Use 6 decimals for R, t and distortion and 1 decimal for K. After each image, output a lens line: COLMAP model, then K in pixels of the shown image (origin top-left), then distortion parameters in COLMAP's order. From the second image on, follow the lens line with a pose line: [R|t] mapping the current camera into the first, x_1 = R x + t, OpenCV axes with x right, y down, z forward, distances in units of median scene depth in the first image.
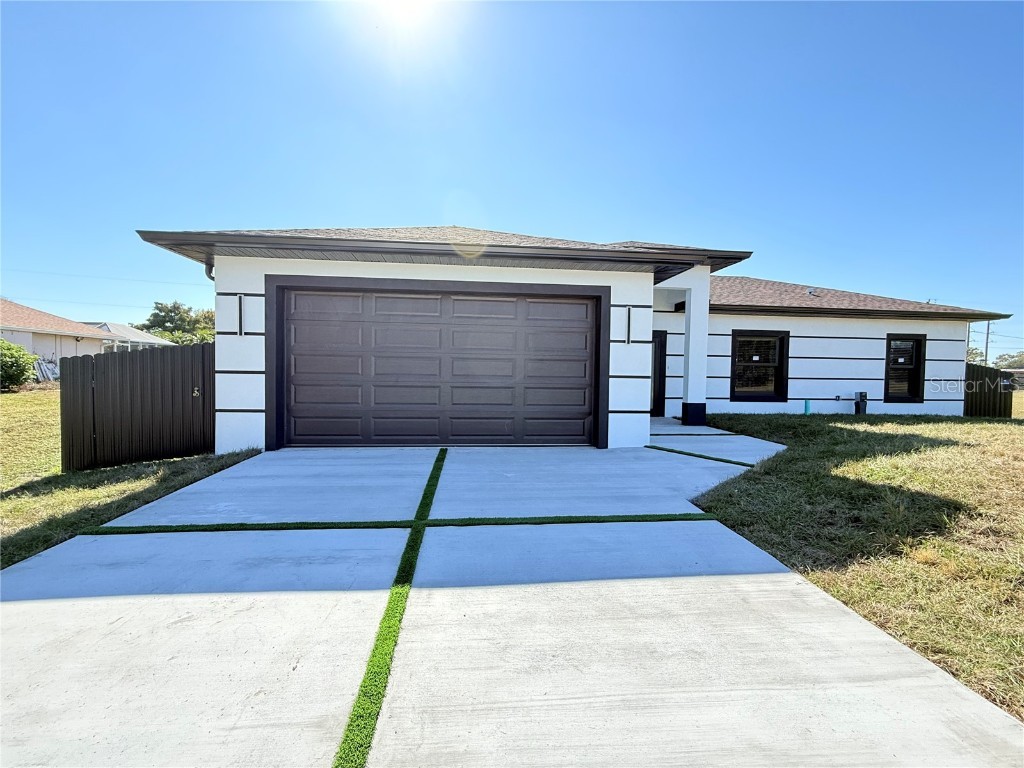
lens RADIAL K [[408.3, 0, 509.3], [0, 408.3, 384.2], [0, 0, 1]] dist [-0.000346, 0.000297]
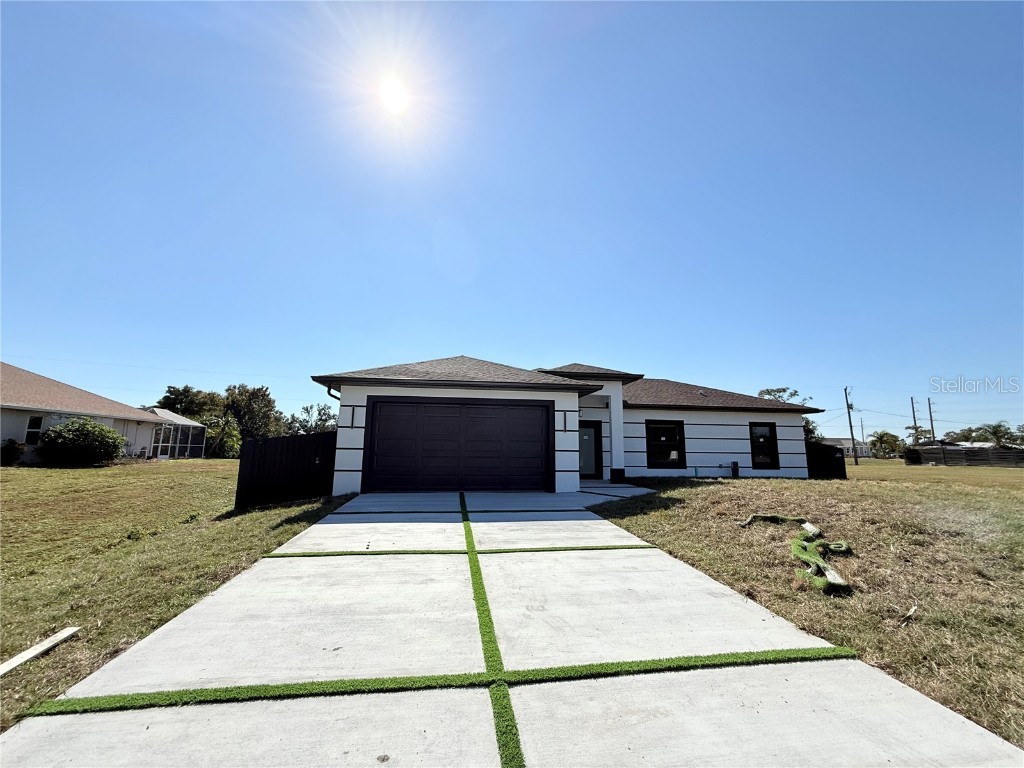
lens RADIAL K [[408.3, 0, 509.3], [0, 408.3, 384.2], [0, 0, 1]] dist [-0.000346, 0.000297]
pose [[0.998917, 0.004425, 0.046310, -0.022425], [0.004391, 0.982054, -0.188551, 0.019457], [-0.046314, 0.188550, 0.980971, -0.487142]]
